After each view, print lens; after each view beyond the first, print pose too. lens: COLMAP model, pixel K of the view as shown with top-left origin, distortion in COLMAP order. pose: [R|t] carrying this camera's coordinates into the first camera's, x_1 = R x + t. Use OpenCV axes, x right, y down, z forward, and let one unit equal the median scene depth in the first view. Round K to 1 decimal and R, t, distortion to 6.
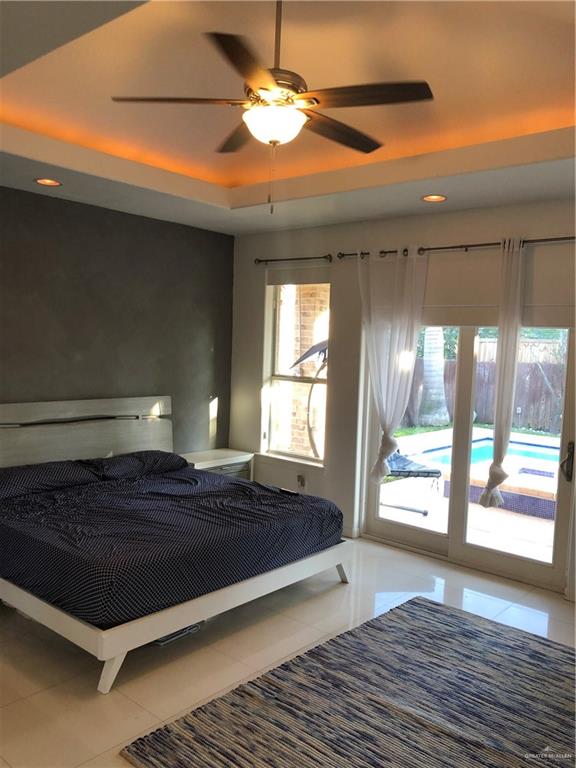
lens RADIAL K [[616.4, 0, 288.0], [0, 616.4, 384.0], [0, 0, 1]] dist [0.000375, 0.007683]
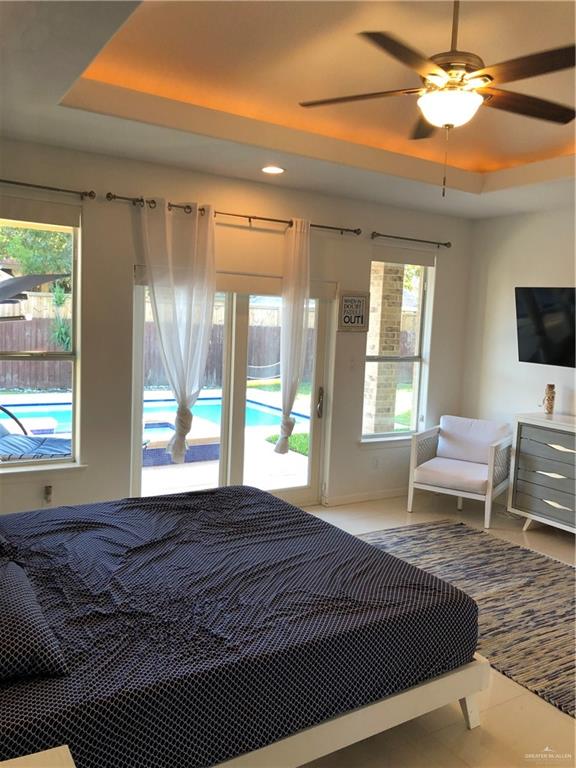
lens RADIAL K [[631.0, 0, 288.0], [0, 631.0, 384.0], [0, 0, 1]] dist [0.014960, 0.005914]
pose [[0.304828, -0.123281, 0.944395, -1.049904], [0.030795, 0.992344, 0.119600, -0.097318], [-0.951909, -0.007375, 0.306291, 0.864561]]
